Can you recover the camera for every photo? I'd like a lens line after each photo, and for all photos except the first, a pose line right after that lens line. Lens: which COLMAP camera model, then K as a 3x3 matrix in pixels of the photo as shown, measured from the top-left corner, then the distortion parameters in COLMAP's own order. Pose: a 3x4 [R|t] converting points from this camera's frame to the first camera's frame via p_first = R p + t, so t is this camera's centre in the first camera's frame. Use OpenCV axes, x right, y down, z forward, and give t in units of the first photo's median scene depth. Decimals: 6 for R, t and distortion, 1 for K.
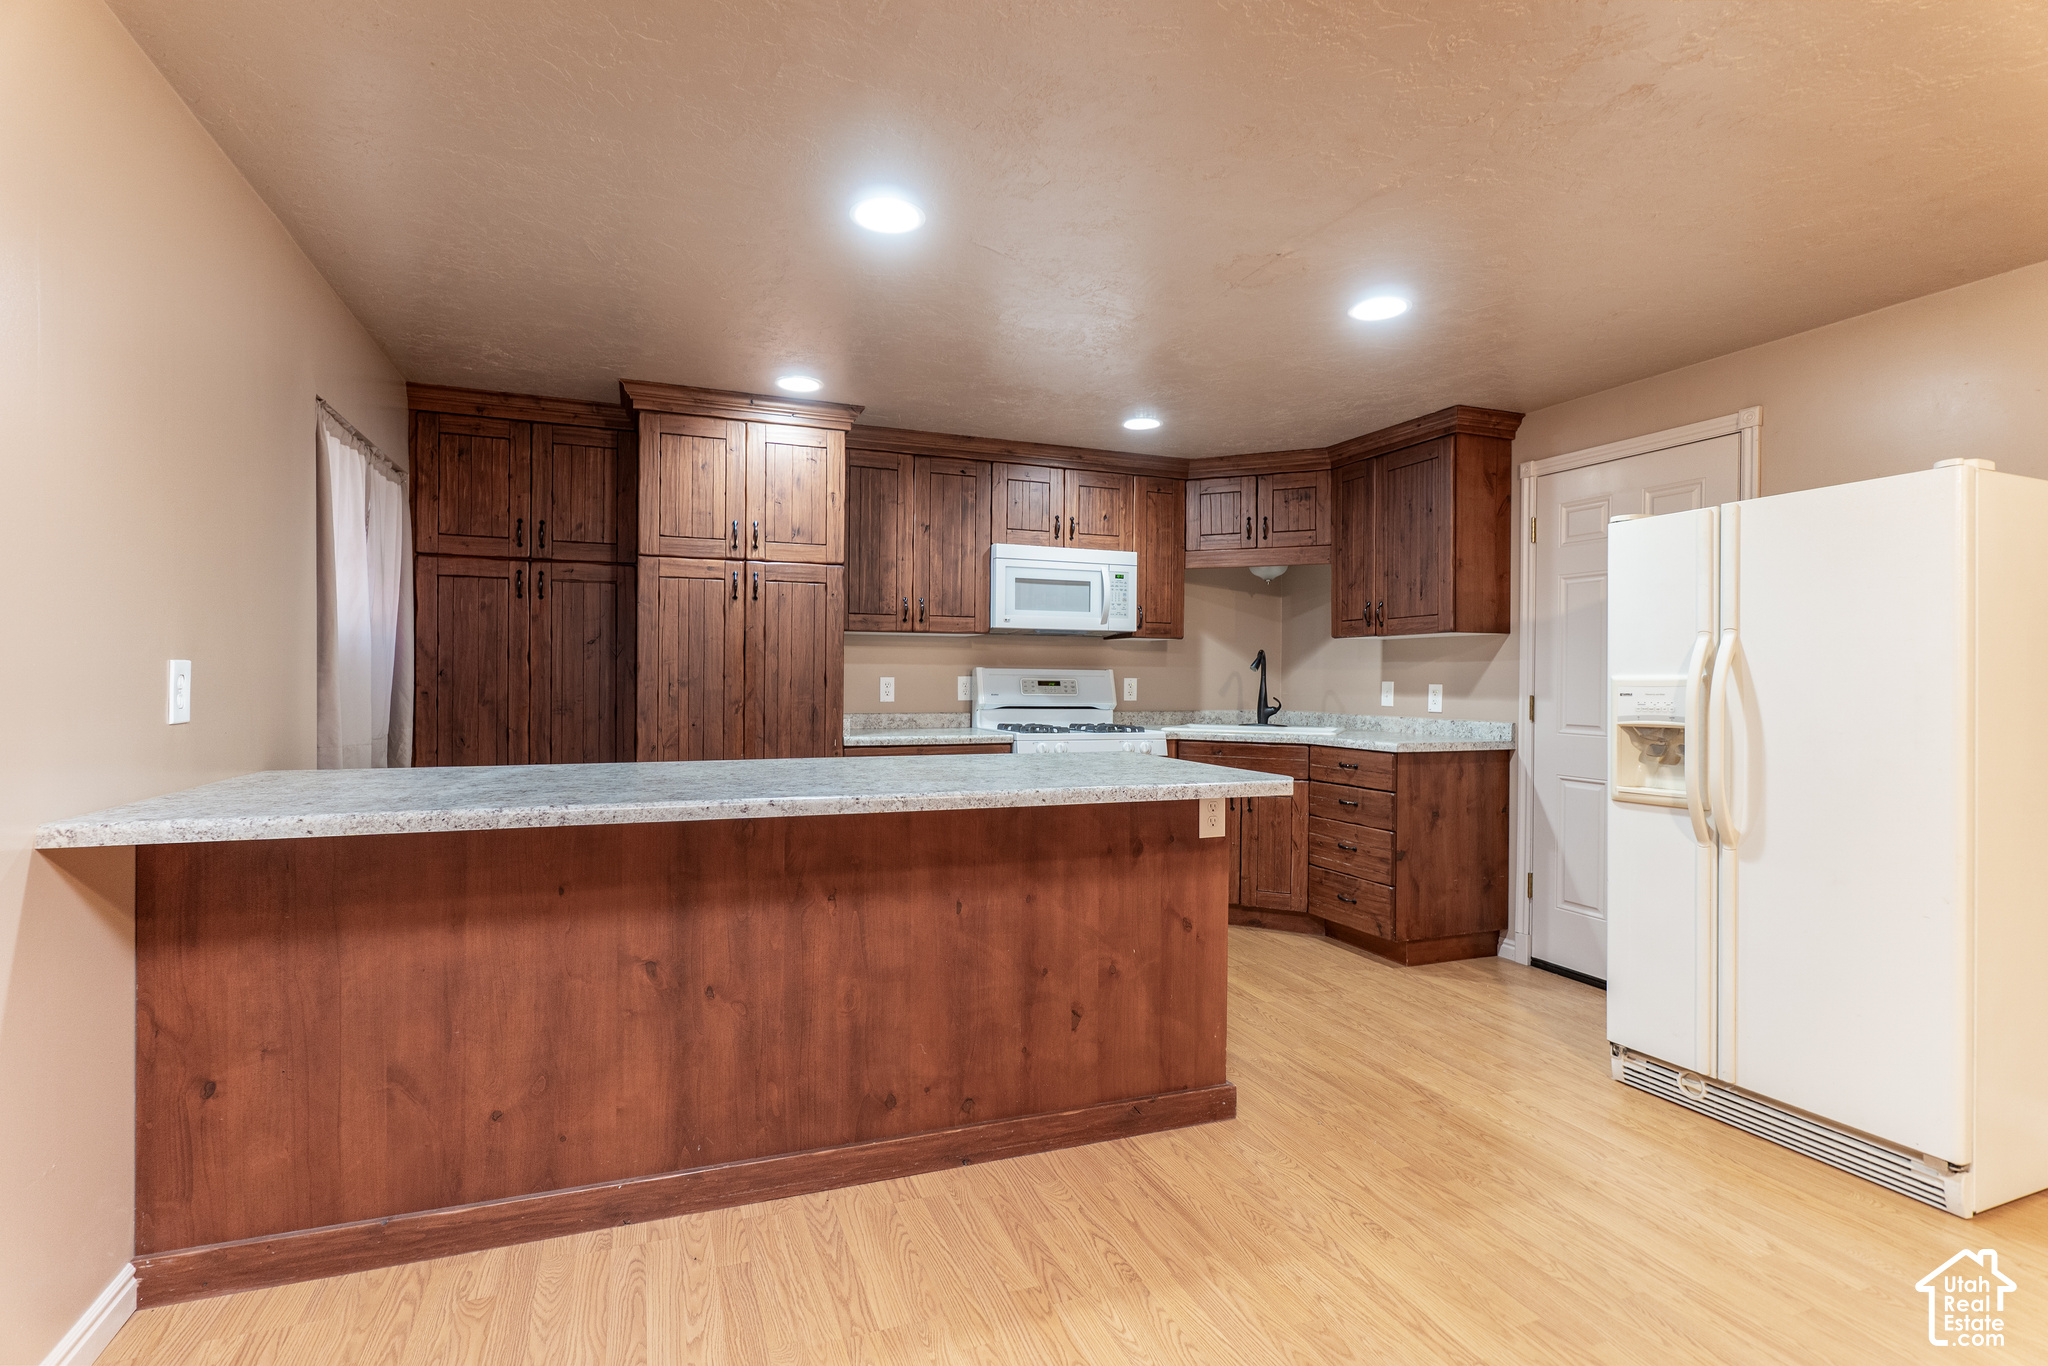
lens RADIAL K [[972.1, 0, 1017.6], [0, 972.1, 682.4], [0, 0, 1]] dist [0.005355, 0.000836]
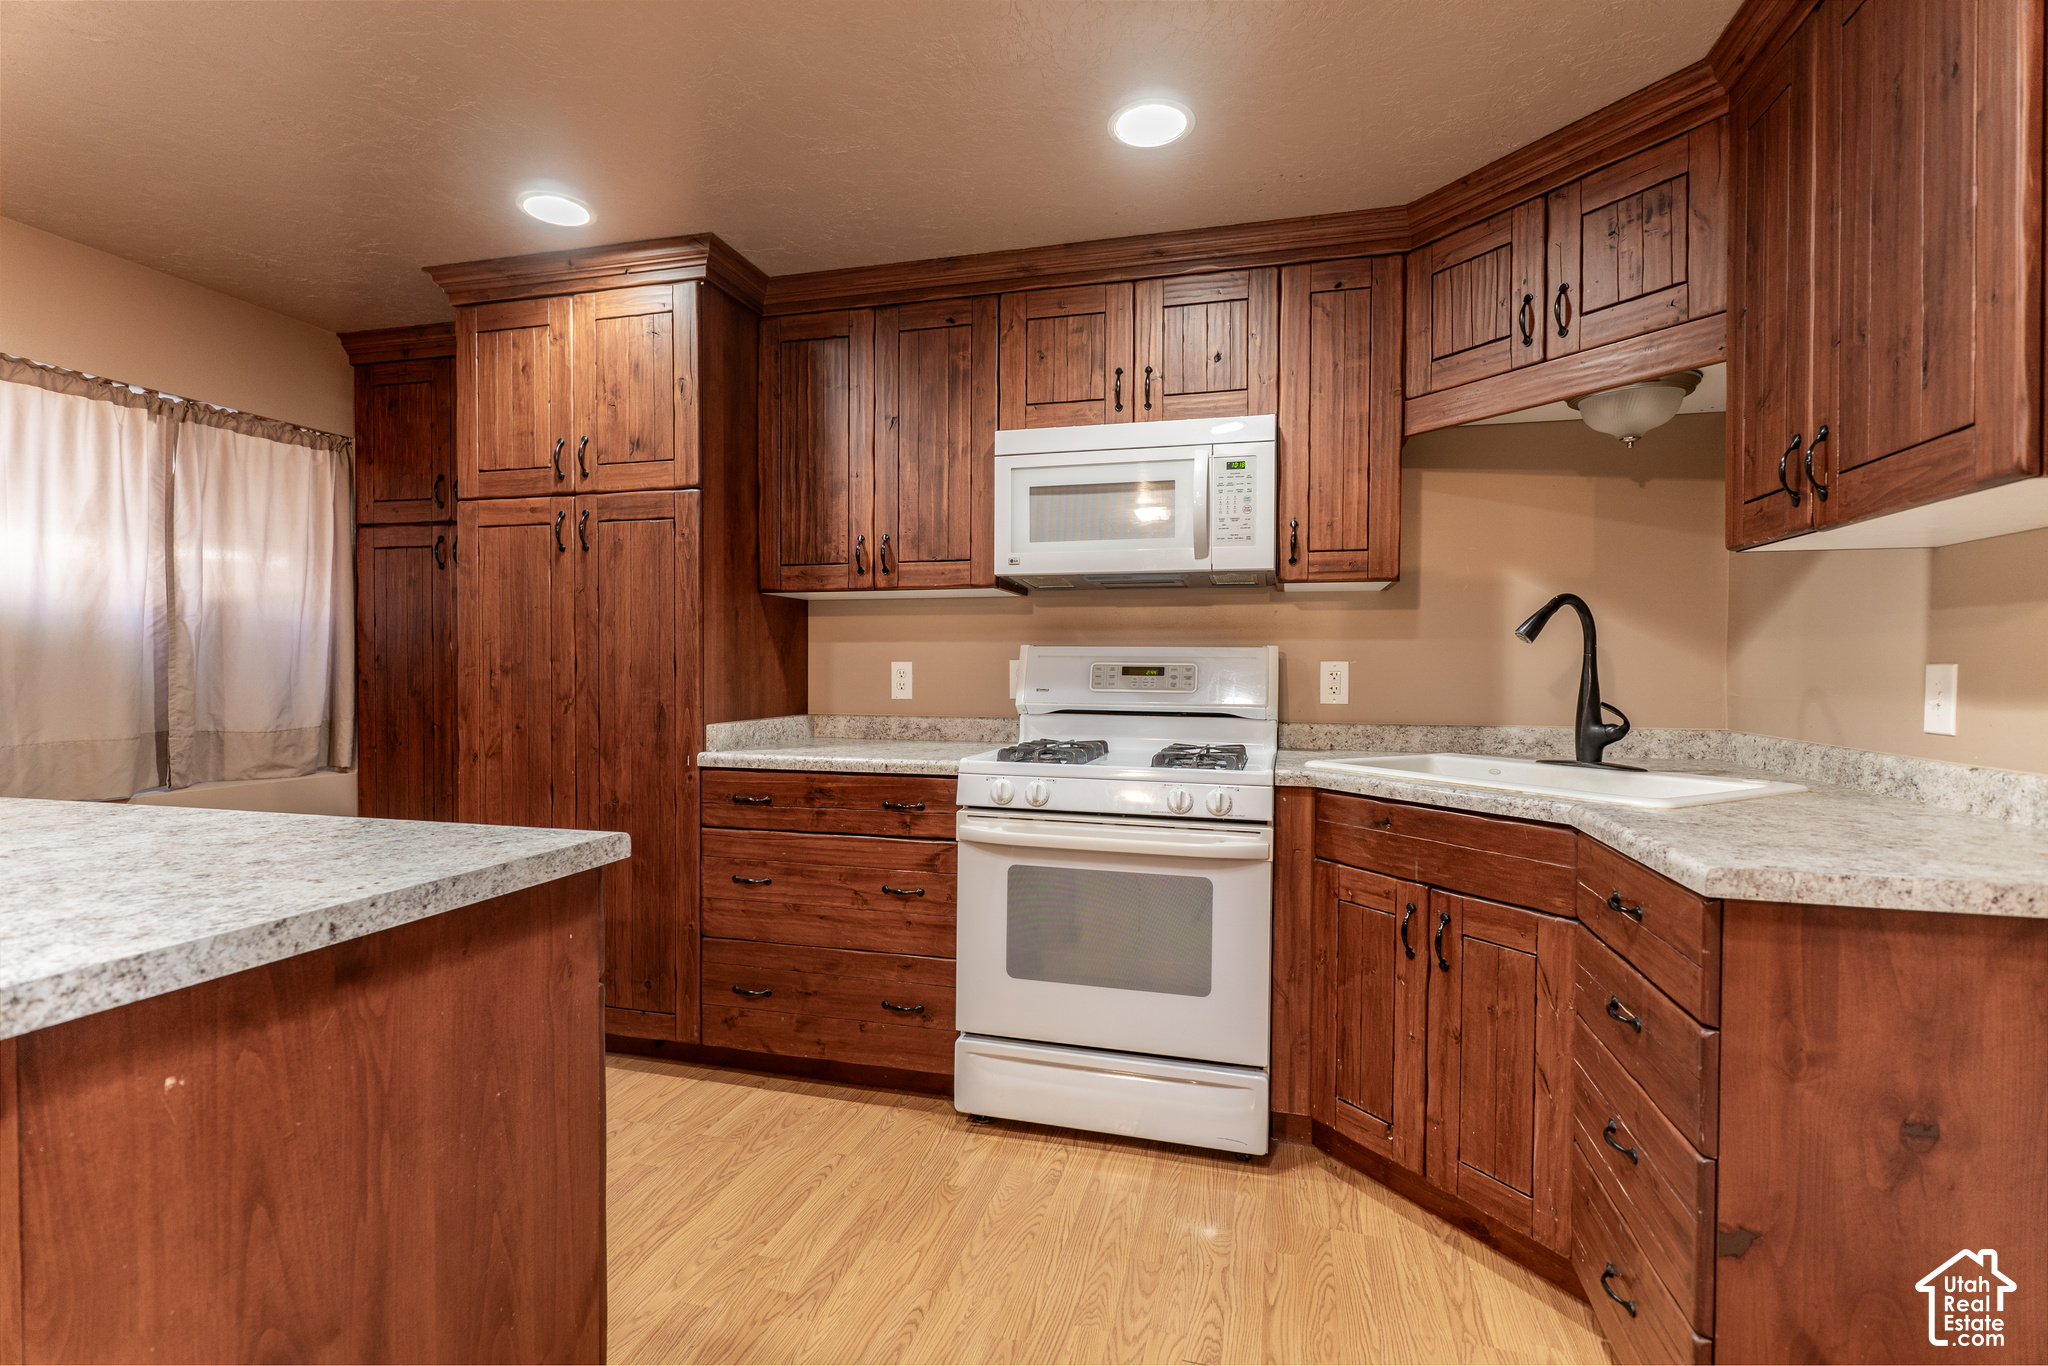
lens RADIAL K [[972.1, 0, 1023.8], [0, 972.1, 679.2], [0, 0, 1]] dist [0.005355, 0.000836]
pose [[0.802072, 0.003499, -0.597217, 0.340492], [-0.000531, 0.999987, 0.005147, 0.003210], [0.597227, -0.003811, 0.802063, 0.540013]]
